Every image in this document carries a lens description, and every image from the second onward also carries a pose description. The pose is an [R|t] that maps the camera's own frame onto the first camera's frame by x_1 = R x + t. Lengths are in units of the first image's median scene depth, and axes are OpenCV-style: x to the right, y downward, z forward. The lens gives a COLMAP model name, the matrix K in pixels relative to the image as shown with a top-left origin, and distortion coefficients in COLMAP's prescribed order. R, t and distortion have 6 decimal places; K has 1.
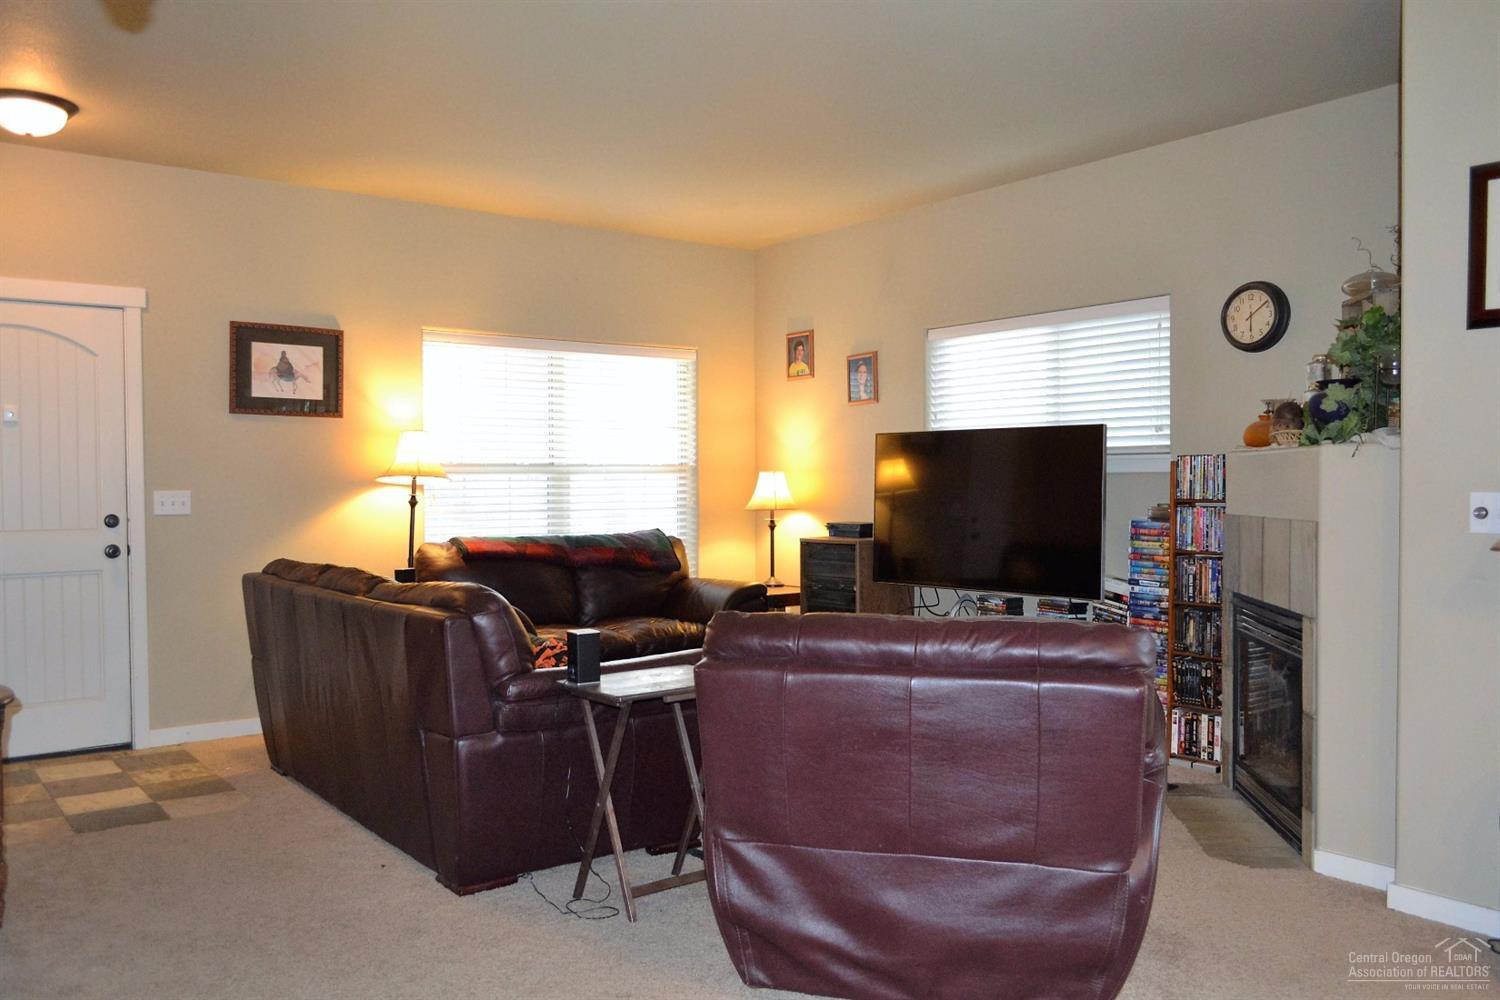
lens RADIAL K [[1205.6, 0, 740.7], [0, 1205.6, 500.4], [0, 0, 1]] dist [-0.001579, -0.002678]
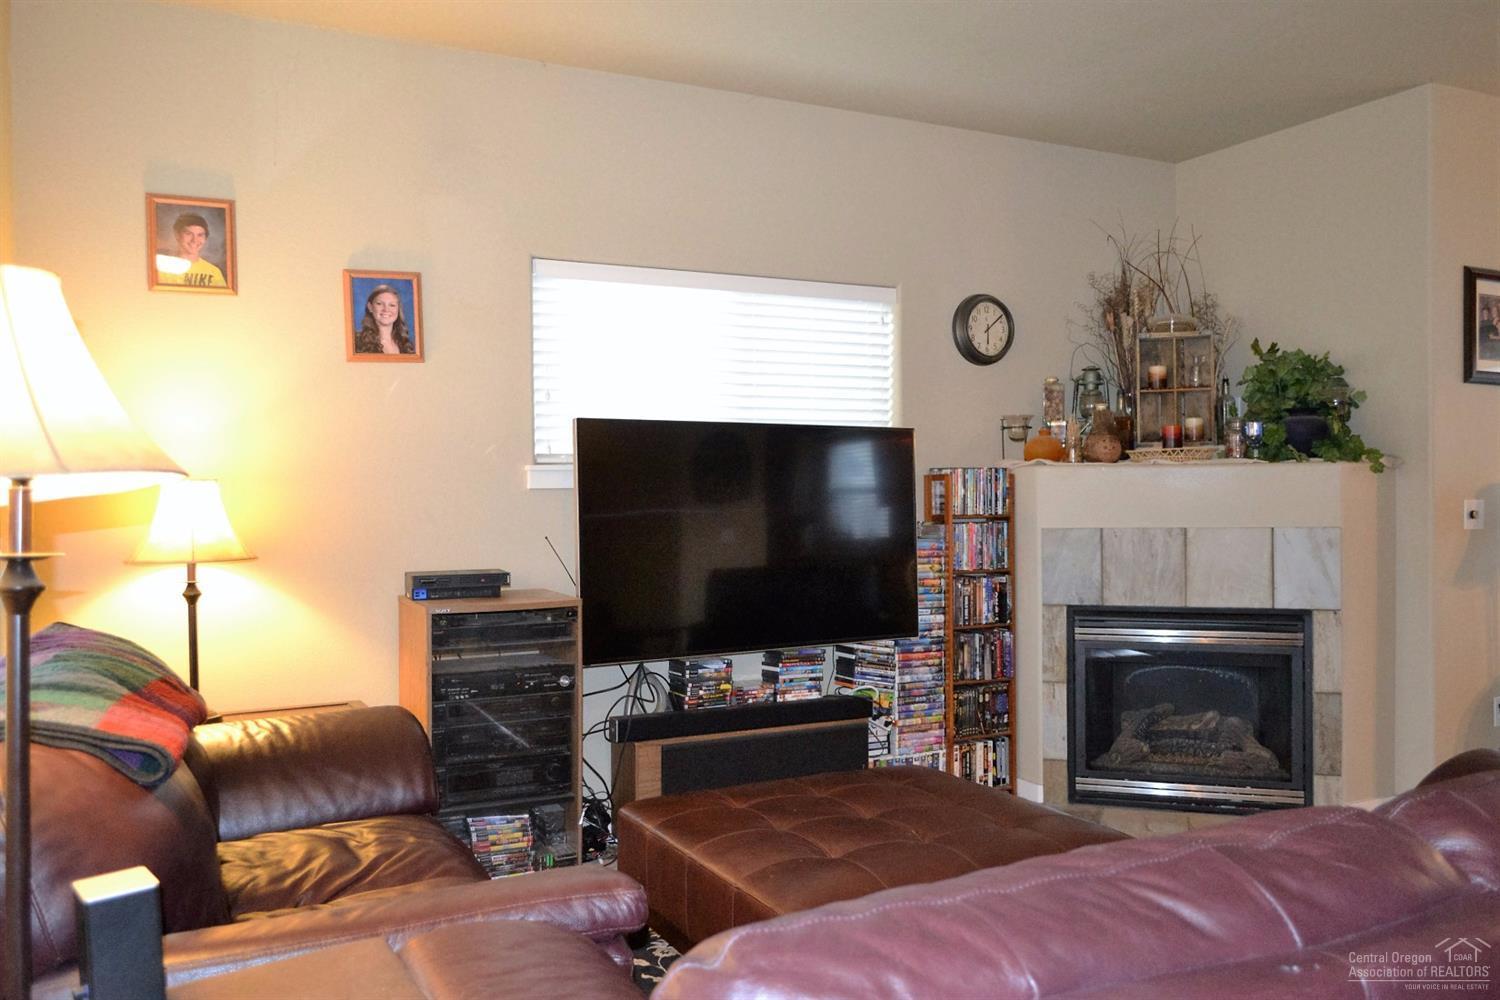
lens RADIAL K [[1205.6, 0, 740.7], [0, 1205.6, 500.4], [0, 0, 1]] dist [-0.001579, -0.002678]
pose [[0.173054, -0.006060, 0.984894, -0.559427], [0.020813, 0.999780, 0.002494, -0.017750], [-0.984692, 0.020067, 0.173142, 0.986311]]
